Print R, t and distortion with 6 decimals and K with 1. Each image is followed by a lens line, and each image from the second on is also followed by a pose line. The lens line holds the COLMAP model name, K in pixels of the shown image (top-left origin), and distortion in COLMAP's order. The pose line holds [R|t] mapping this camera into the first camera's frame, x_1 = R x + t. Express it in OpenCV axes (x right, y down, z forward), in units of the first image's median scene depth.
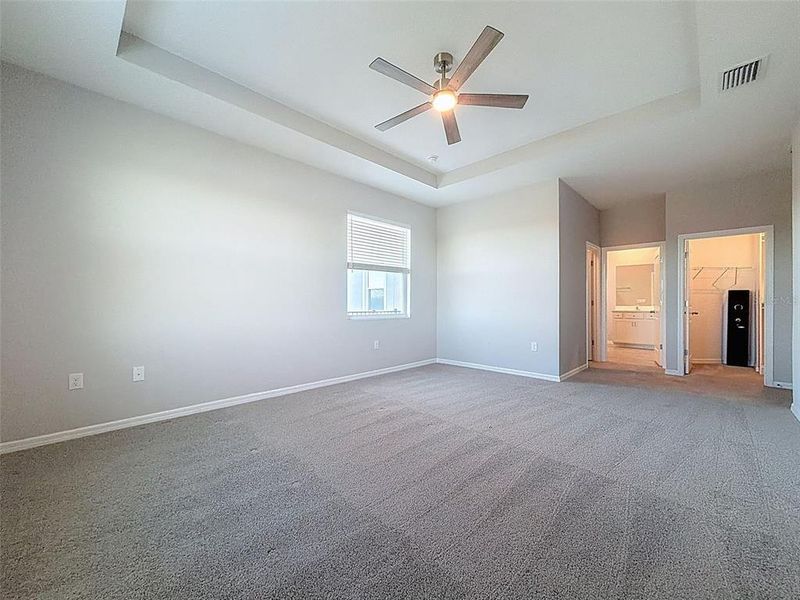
lens RADIAL K [[315.3, 0, 397.0], [0, 315.3, 299.6], [0, 0, 1]] dist [-0.000232, 0.000110]
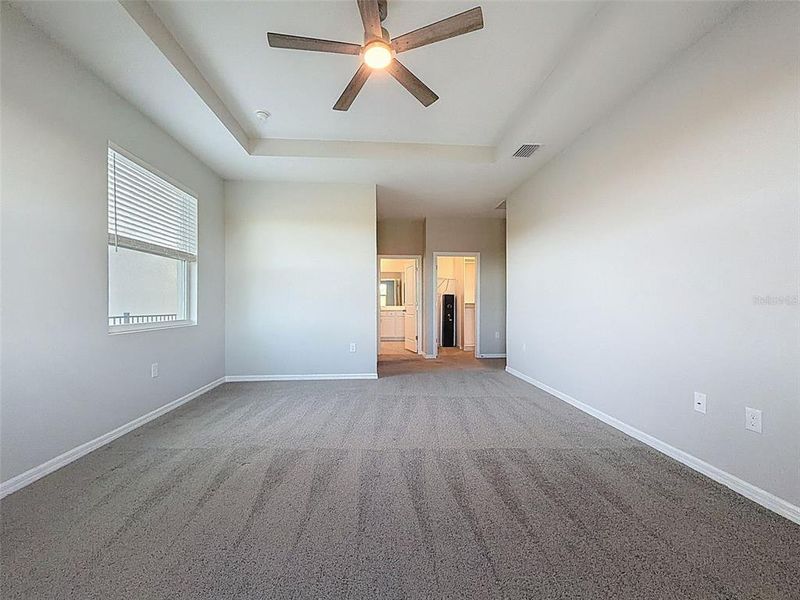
lens RADIAL K [[326.4, 0, 394.2], [0, 326.4, 304.0], [0, 0, 1]] dist [0.000279, -0.000050]
pose [[0.669441, -0.003782, 0.742855, -0.223605], [-0.006725, 0.999915, 0.011150, -0.000711], [-0.742834, -0.012460, 0.669359, 0.199356]]
